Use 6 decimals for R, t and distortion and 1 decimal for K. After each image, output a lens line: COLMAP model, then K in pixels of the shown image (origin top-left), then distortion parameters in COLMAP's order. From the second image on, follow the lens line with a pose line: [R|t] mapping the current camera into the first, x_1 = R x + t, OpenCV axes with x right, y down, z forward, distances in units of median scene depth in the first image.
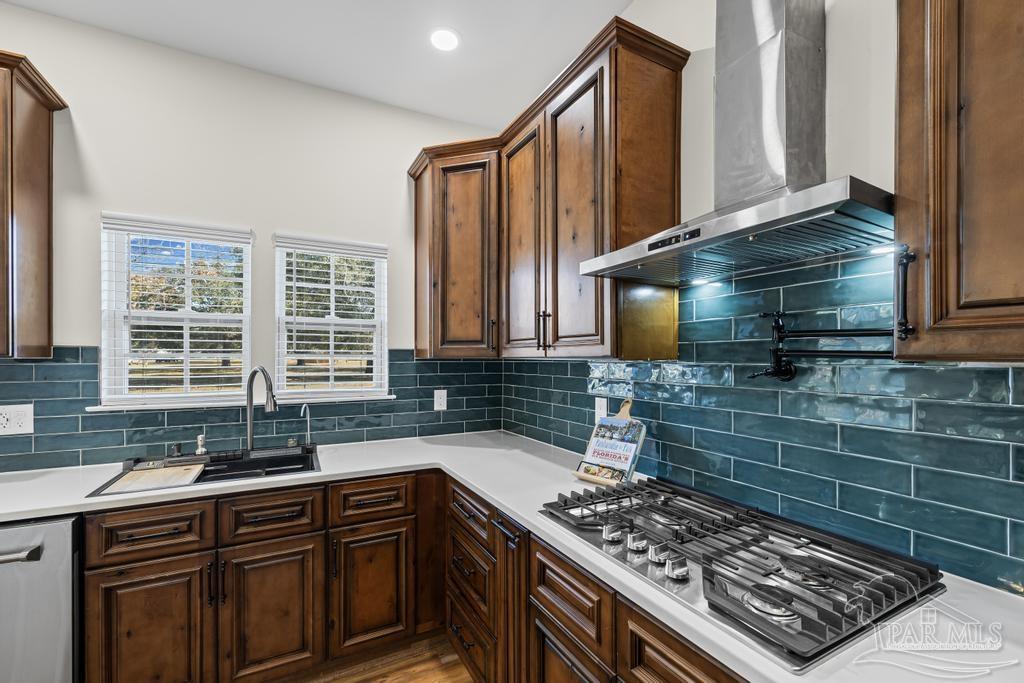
lens RADIAL K [[401.8, 0, 512.5], [0, 401.8, 366.8], [0, 0, 1]] dist [-0.021855, -0.000018]
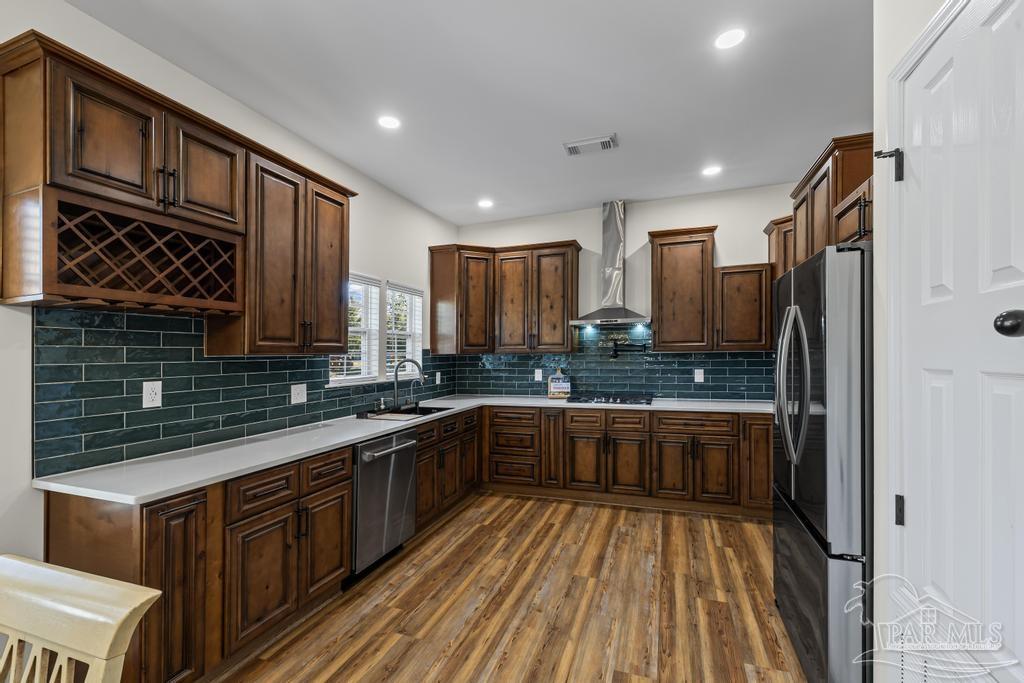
lens RADIAL K [[432.3, 0, 510.4], [0, 432.3, 355.7], [0, 0, 1]] dist [0.001068, -0.000032]
pose [[0.760085, -0.013101, 0.649692, -1.418890], [0.031749, 0.999351, -0.016991, 0.029653], [-0.649048, 0.033542, 0.760008, -0.737247]]
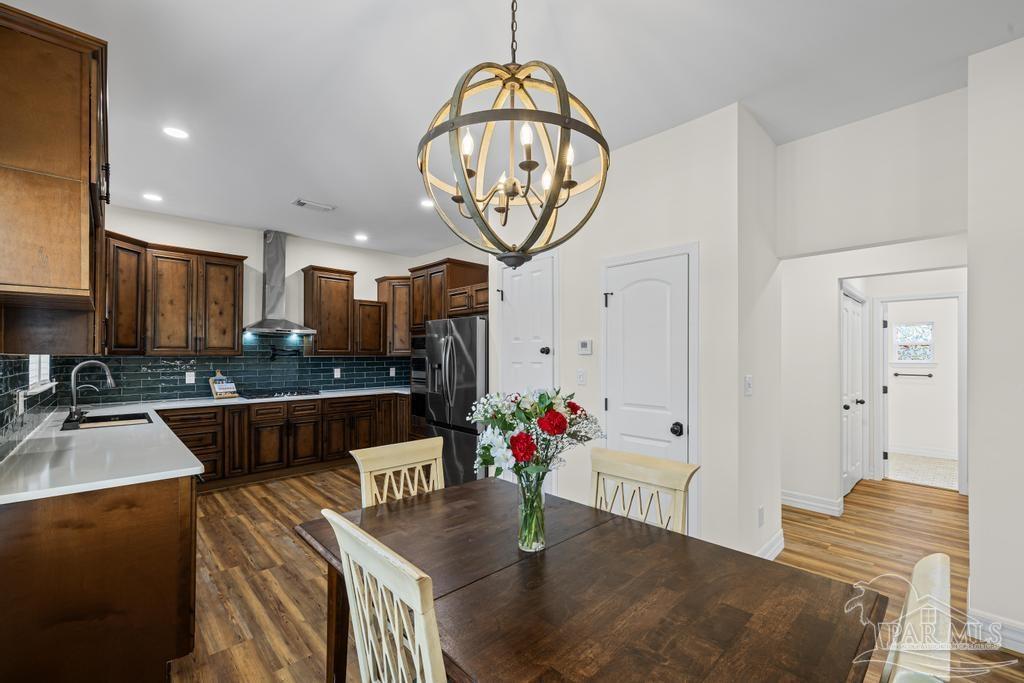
lens RADIAL K [[432.3, 0, 510.4], [0, 432.3, 355.7], [0, 0, 1]] dist [0.001068, -0.000032]
pose [[-0.247501, -0.000669, 0.968887, -2.473469], [0.028305, 0.999568, 0.007921, 0.011440], [-0.968474, 0.029385, -0.247375, -0.174250]]
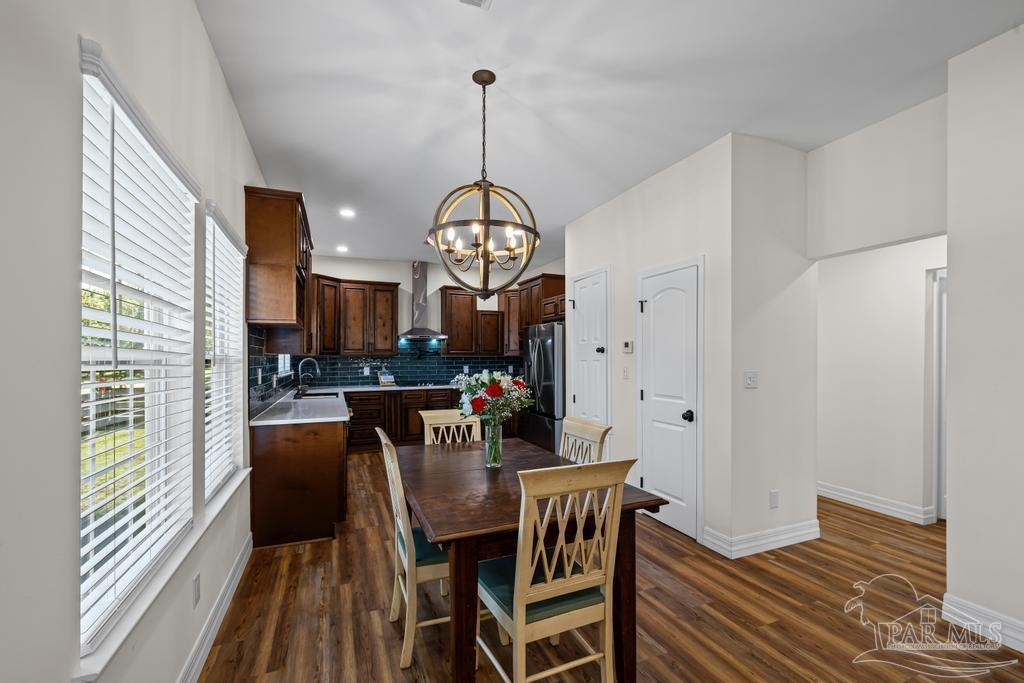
lens RADIAL K [[435.3, 0, 508.4], [0, 435.3, 362.5], [0, 0, 1]] dist [0.001560, 0.000233]
pose [[0.120838, -0.013170, 0.992585, -2.960293], [0.030910, 0.999477, 0.009498, 0.035647], [-0.992191, 0.029533, 0.121182, -0.555325]]
